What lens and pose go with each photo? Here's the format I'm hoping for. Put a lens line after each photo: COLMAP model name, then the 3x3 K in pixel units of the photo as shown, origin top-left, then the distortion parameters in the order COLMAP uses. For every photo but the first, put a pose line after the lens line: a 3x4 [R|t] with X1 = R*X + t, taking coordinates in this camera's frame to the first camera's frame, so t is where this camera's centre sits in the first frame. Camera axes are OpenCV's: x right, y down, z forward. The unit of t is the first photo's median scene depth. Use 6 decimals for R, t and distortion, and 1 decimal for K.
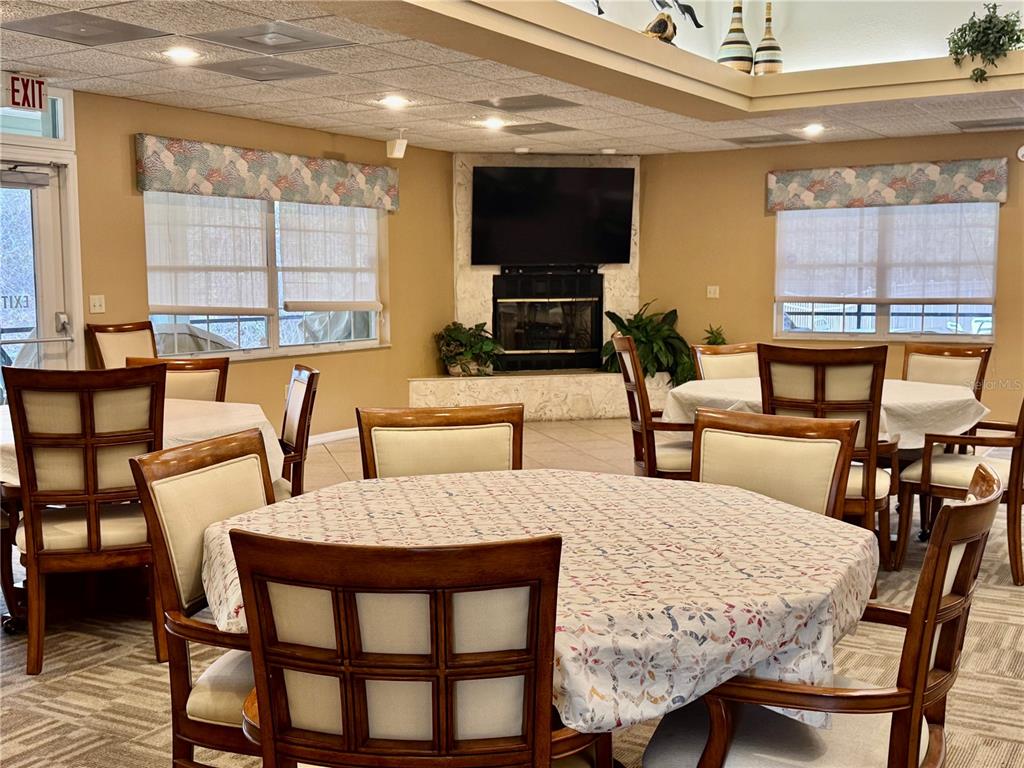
lens RADIAL K [[1184.7, 0, 512.0], [0, 1184.7, 384.0], [0, 0, 1]] dist [0.265717, -0.685531]
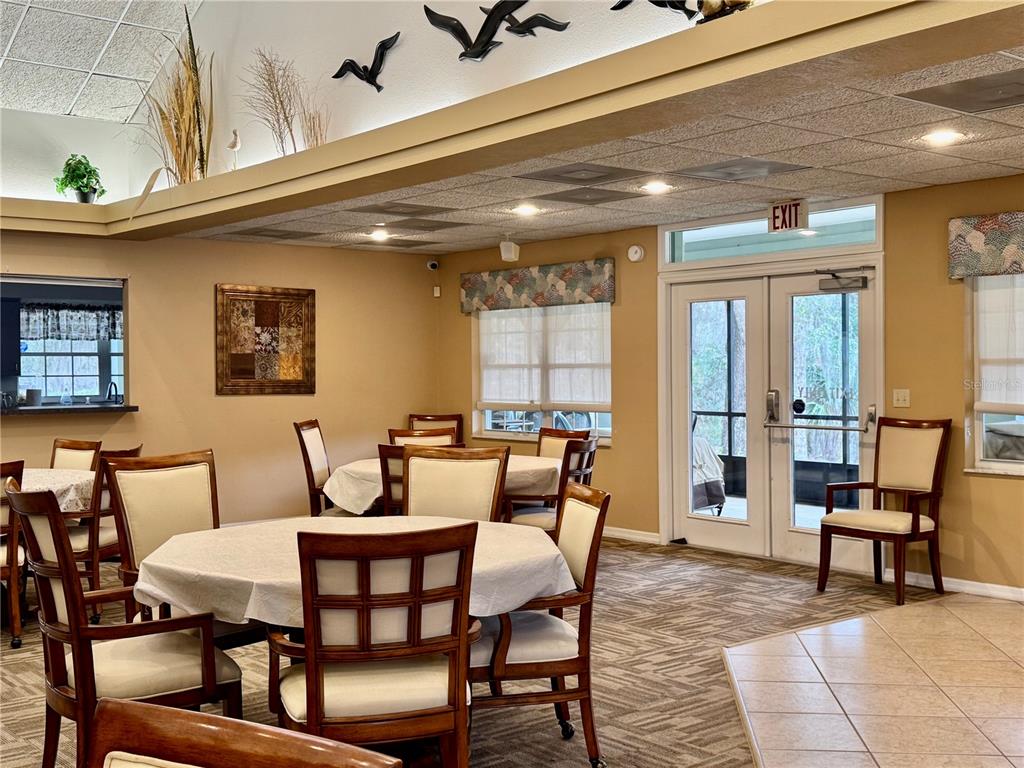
lens RADIAL K [[1184.7, 0, 512.0], [0, 1184.7, 384.0], [0, 0, 1]] dist [0.265717, -0.685531]
pose [[-0.357127, 0.016543, -0.933909, 0.853382], [-0.079076, 0.995718, 0.047877, -0.120176], [0.930702, 0.090948, -0.354290, 1.267801]]
